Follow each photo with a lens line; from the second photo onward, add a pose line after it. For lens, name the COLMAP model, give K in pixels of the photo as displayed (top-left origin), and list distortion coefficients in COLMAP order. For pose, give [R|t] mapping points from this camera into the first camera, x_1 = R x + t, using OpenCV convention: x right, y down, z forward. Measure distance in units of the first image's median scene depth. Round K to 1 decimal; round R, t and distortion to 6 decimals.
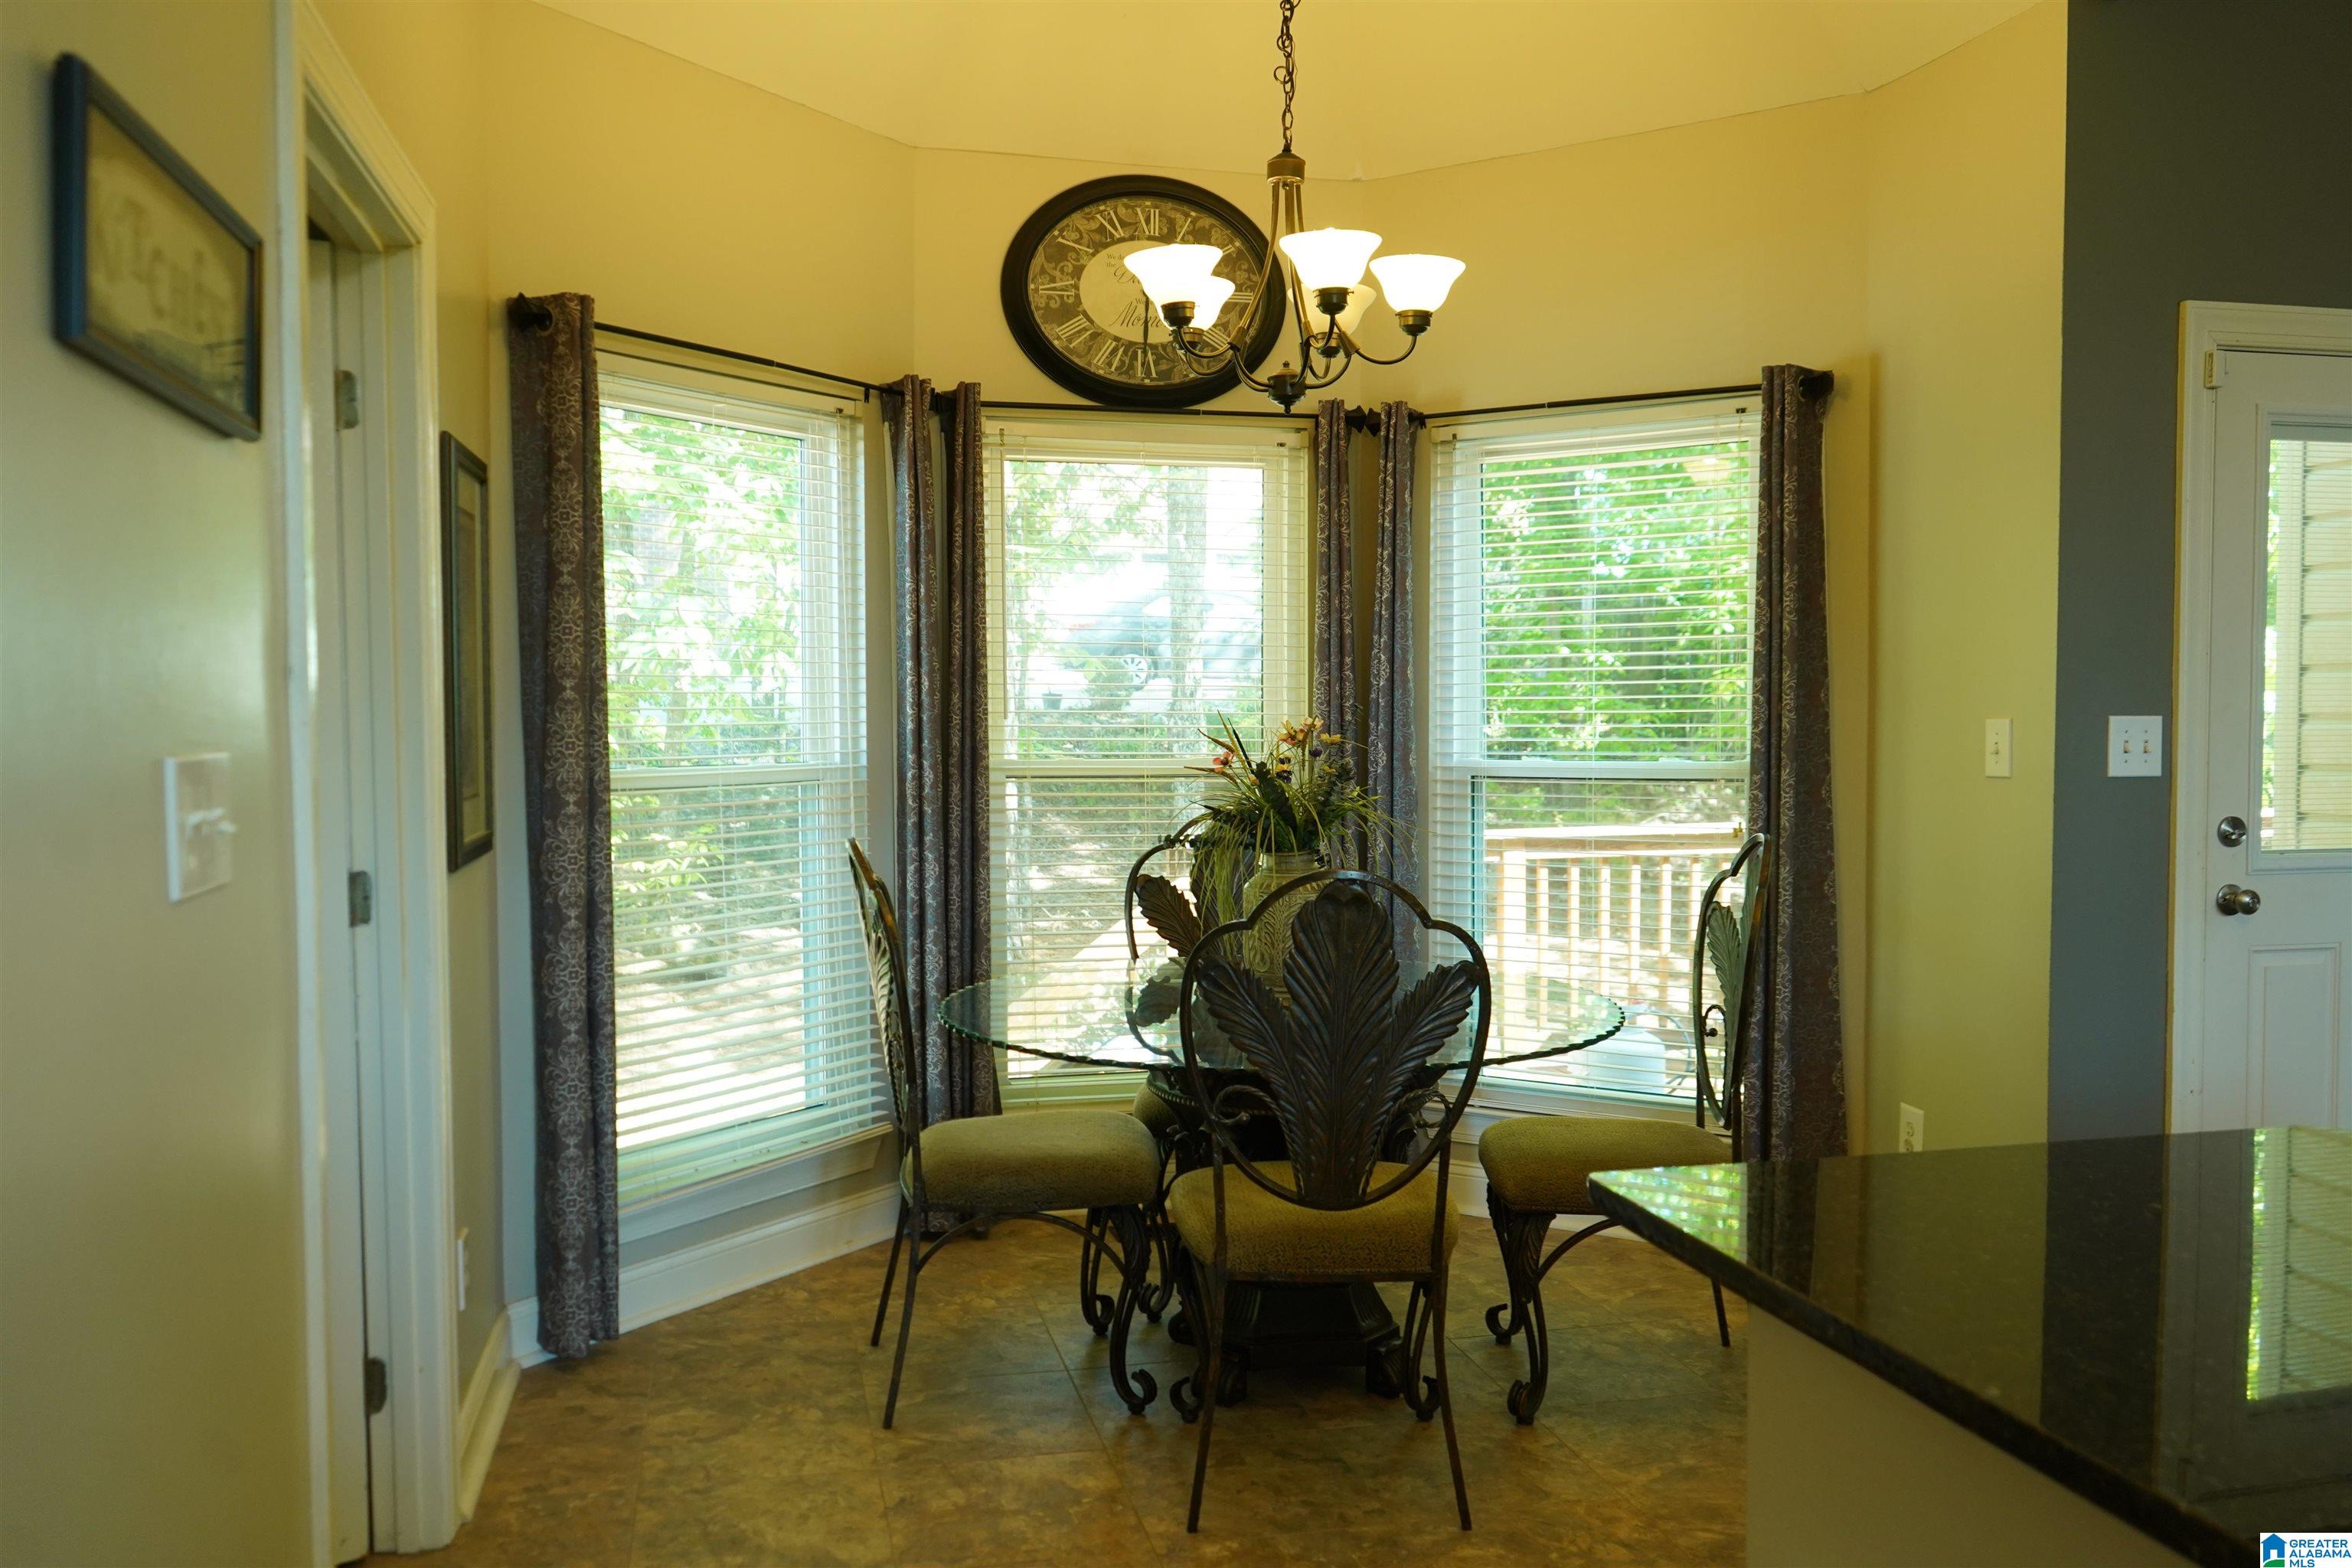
lens RADIAL K [[1844.8, 0, 1167.9], [0, 1844.8, 800.4], [0, 0, 1]] dist [-0.031716, 0.002897]
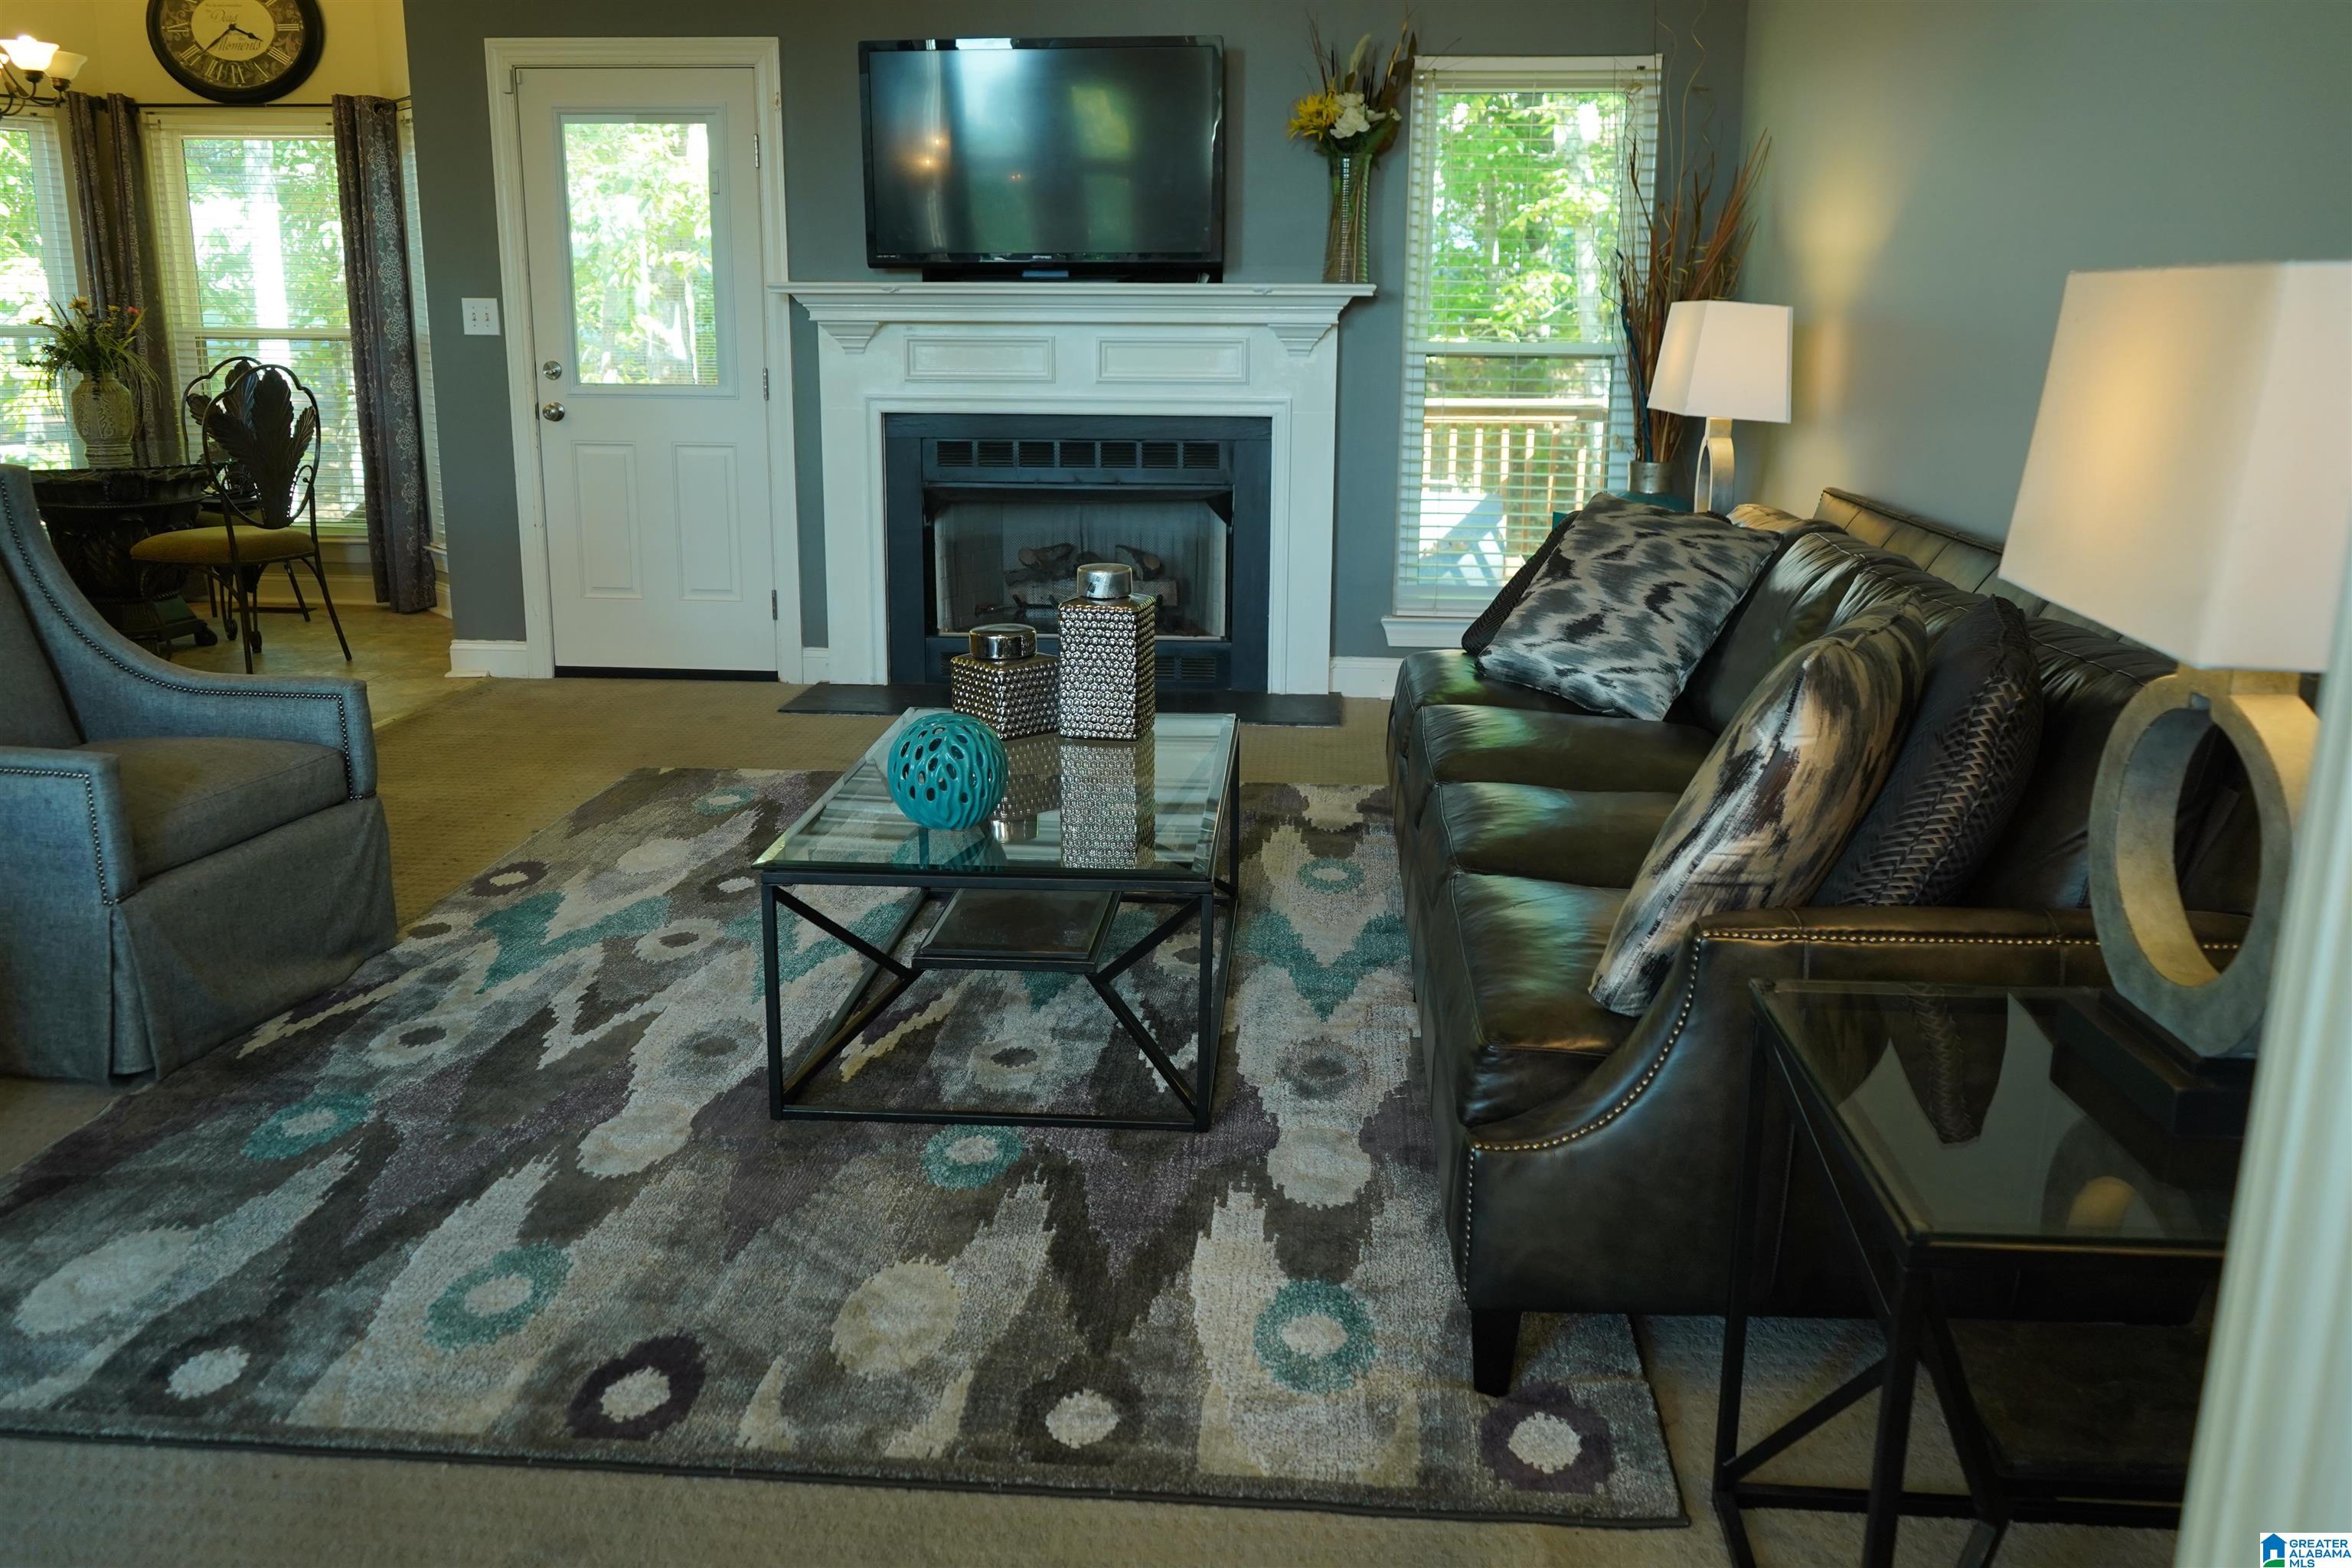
lens RADIAL K [[1844.8, 0, 1167.9], [0, 1844.8, 800.4], [0, 0, 1]] dist [-0.031716, 0.002897]
pose [[0.955114, 0.079472, -0.285381, 1.299476], [-0.012952, 0.973625, 0.227785, 0.009000], [0.295957, -0.213865, 0.930952, -0.386913]]
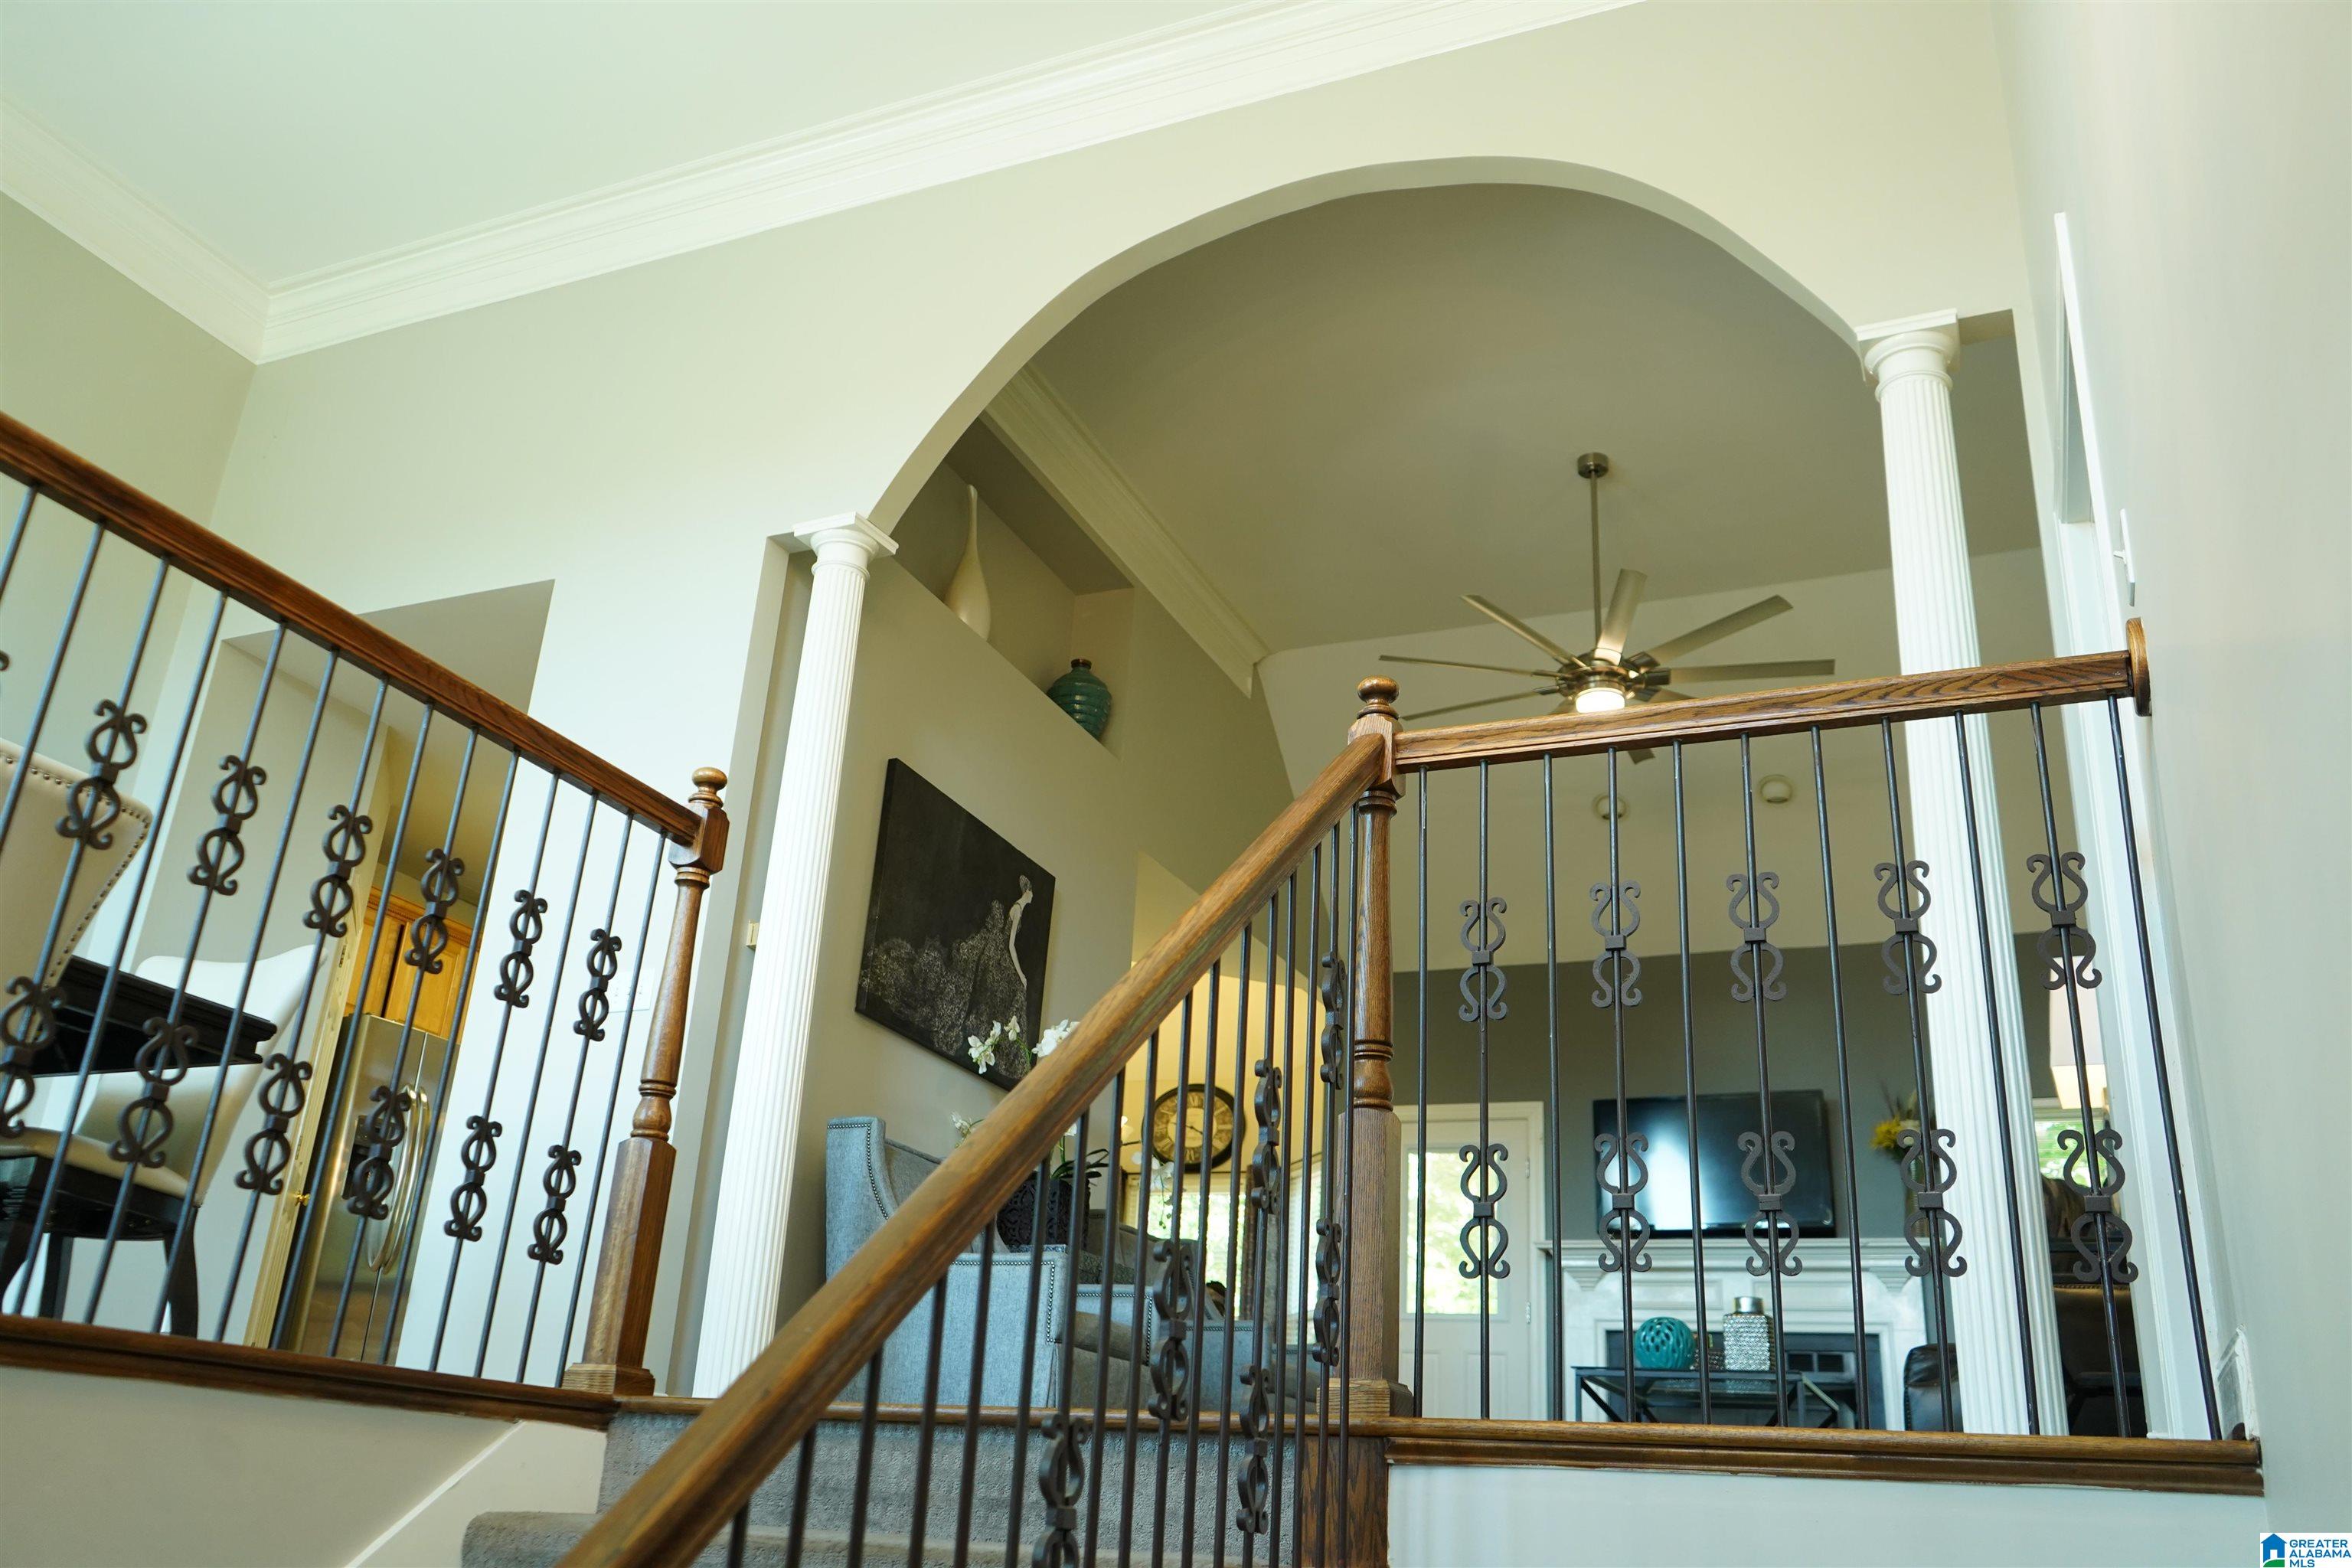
lens RADIAL K [[1844.8, 0, 1167.9], [0, 1844.8, 800.4], [0, 0, 1]] dist [-0.031716, 0.002897]
pose [[0.799238, -0.180082, -0.573402, 1.570098], [-0.075111, 0.916648, -0.392575, 0.332364], [0.596303, 0.356829, 0.719094, -1.080186]]
